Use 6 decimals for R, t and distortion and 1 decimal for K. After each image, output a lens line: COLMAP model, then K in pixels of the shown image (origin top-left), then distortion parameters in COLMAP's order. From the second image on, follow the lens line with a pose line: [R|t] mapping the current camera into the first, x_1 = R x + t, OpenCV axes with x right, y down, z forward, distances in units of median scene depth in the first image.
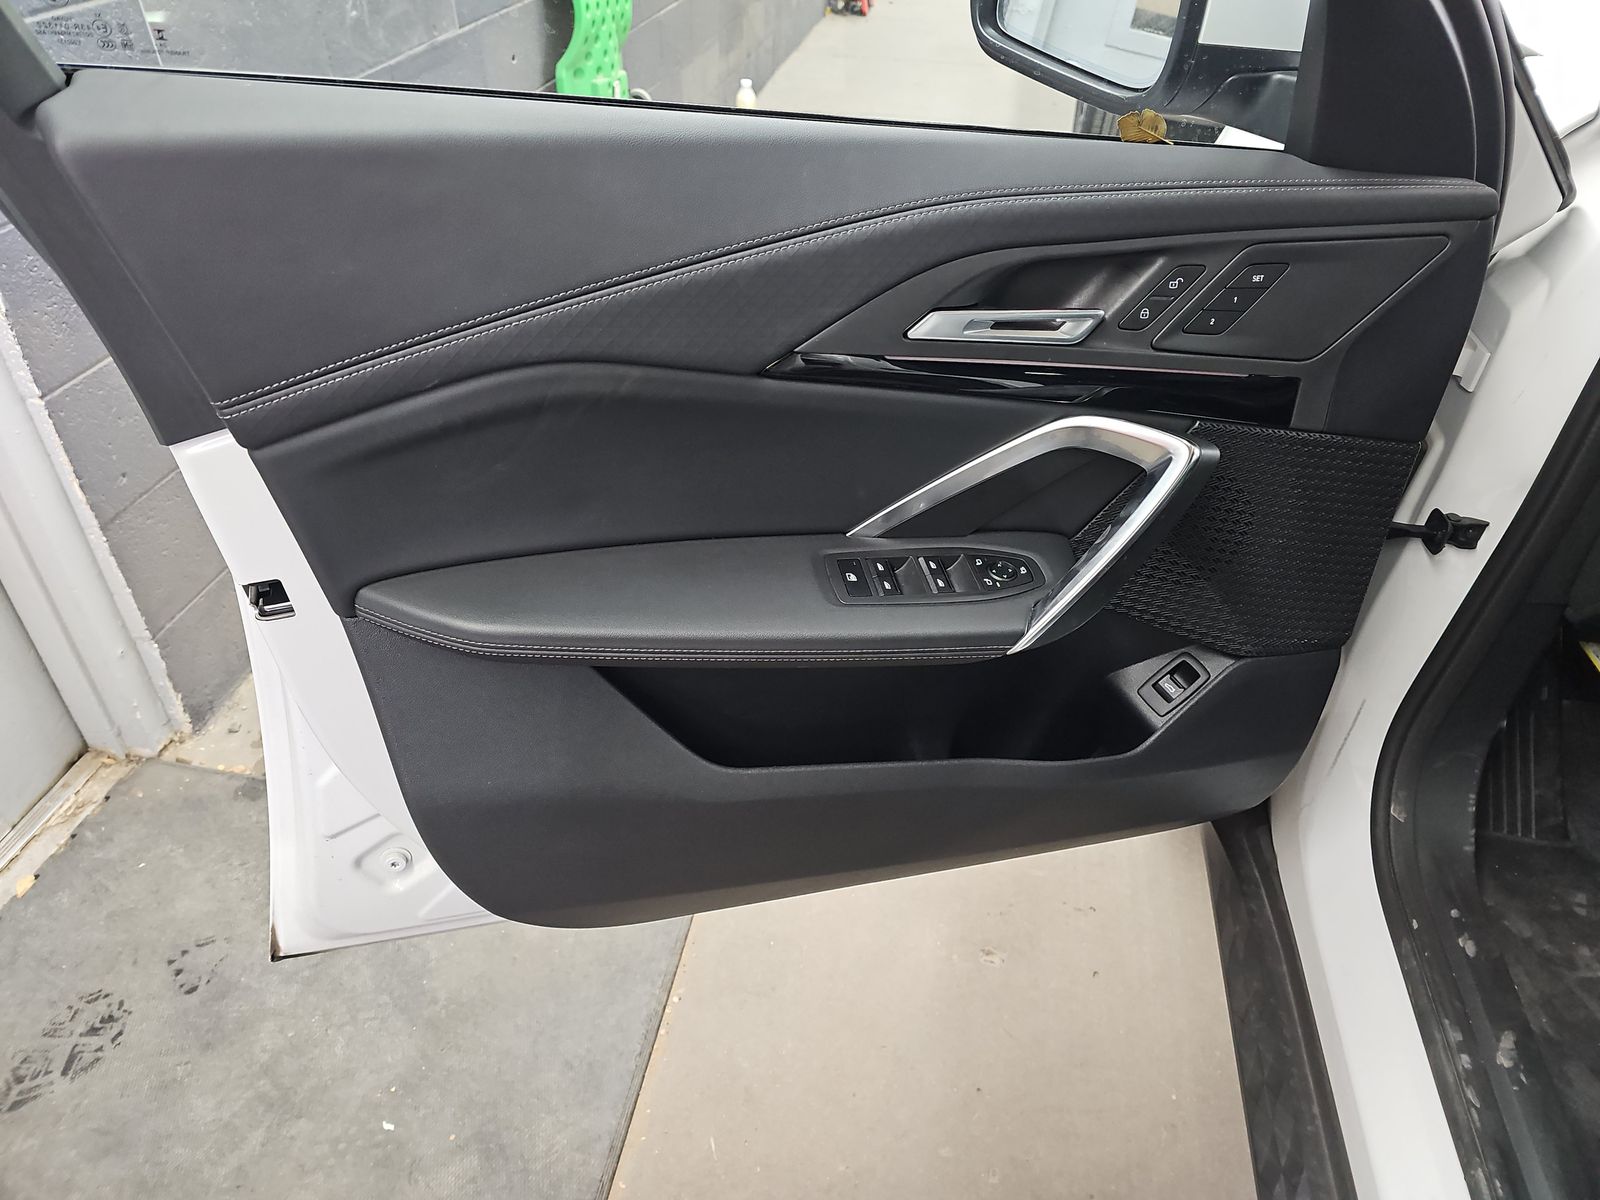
lens RADIAL K [[1050.5, 0, 794.3], [0, 1050.5, 597.1], [0, 0, 1]] dist [0.027282, -0.027255]
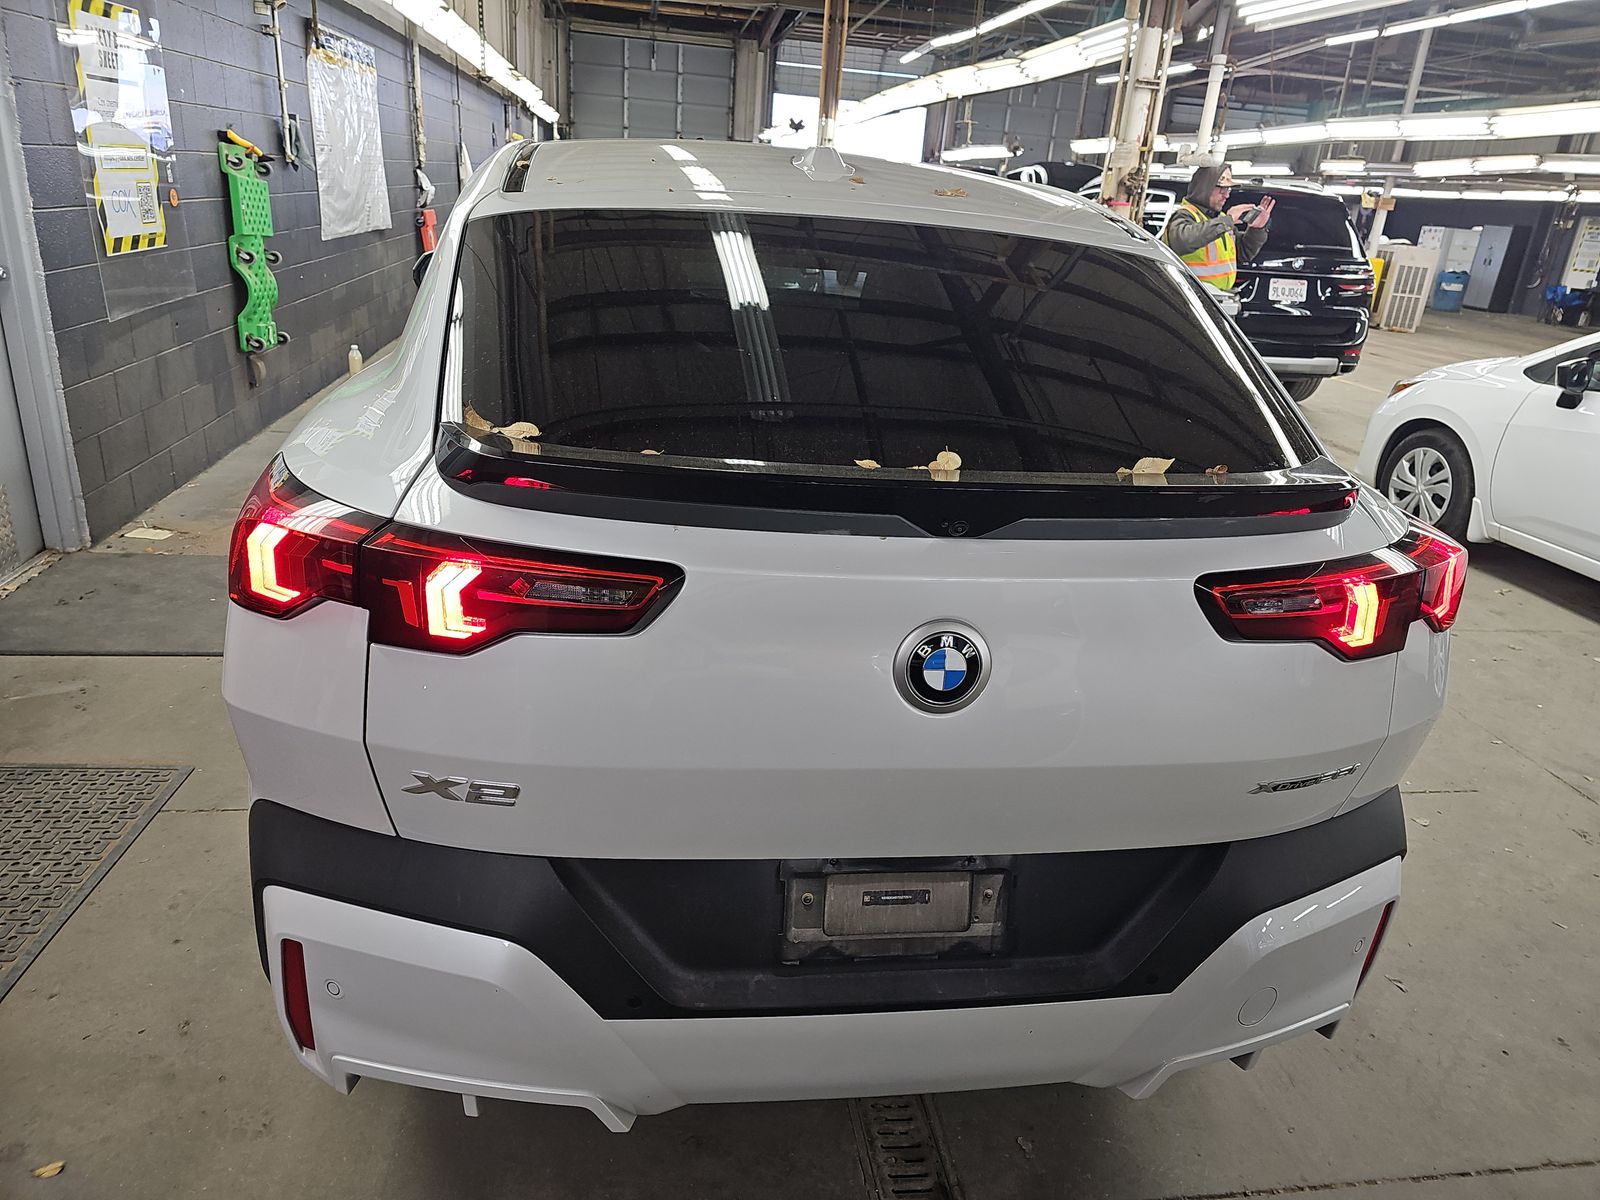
lens RADIAL K [[1050.5, 0, 795.5], [0, 1050.5, 597.2], [0, 0, 1]] dist [0.027282, -0.027255]
pose [[0.947738, -0.084384, 0.307689, 0.185090], [0.164884, 0.955164, -0.245918, 1.081516], [-0.273142, 0.283798, 0.919158, -1.575013]]
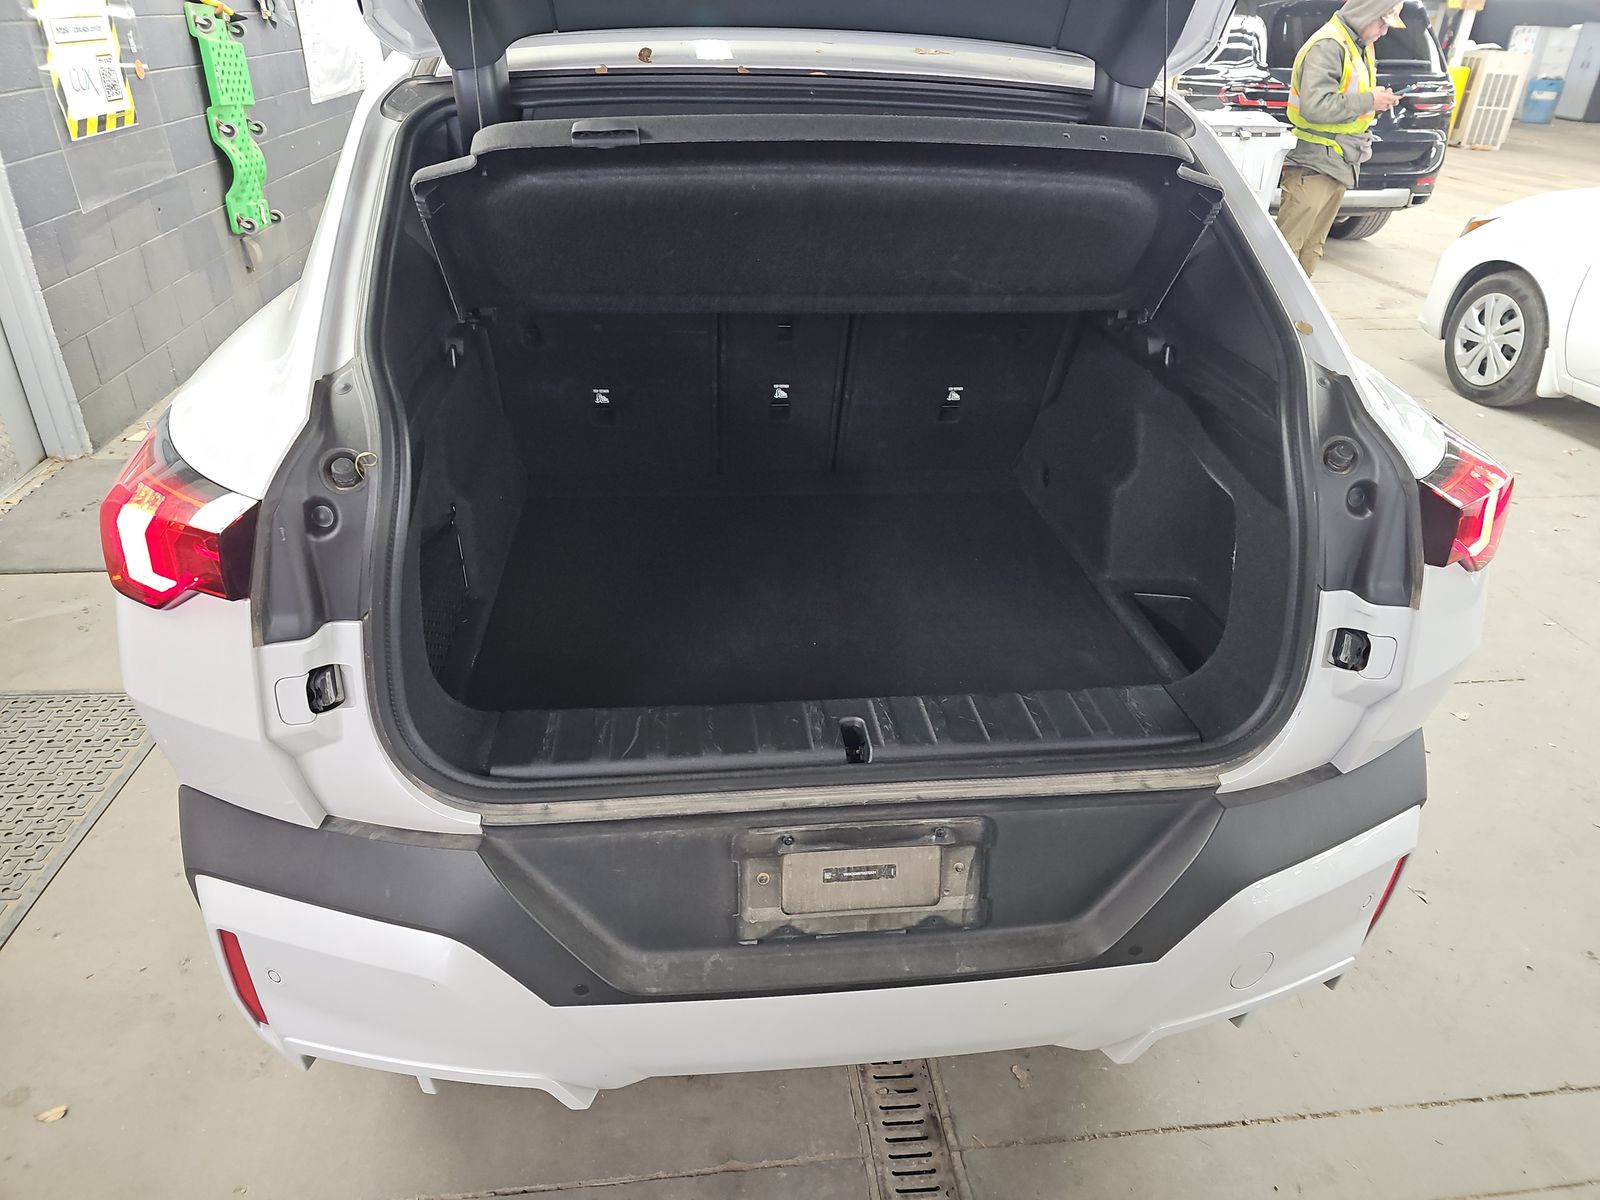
lens RADIAL K [[1050.5, 0, 799.5], [0, 1050.5, 606.9], [0, 0, 1]] dist [0.027282, -0.027255]
pose [[0.956059, -0.150688, 0.251484, 0.278271], [0.183871, 0.976316, -0.114010, 1.012198], [-0.228348, 0.155241, 0.961123, -1.537011]]
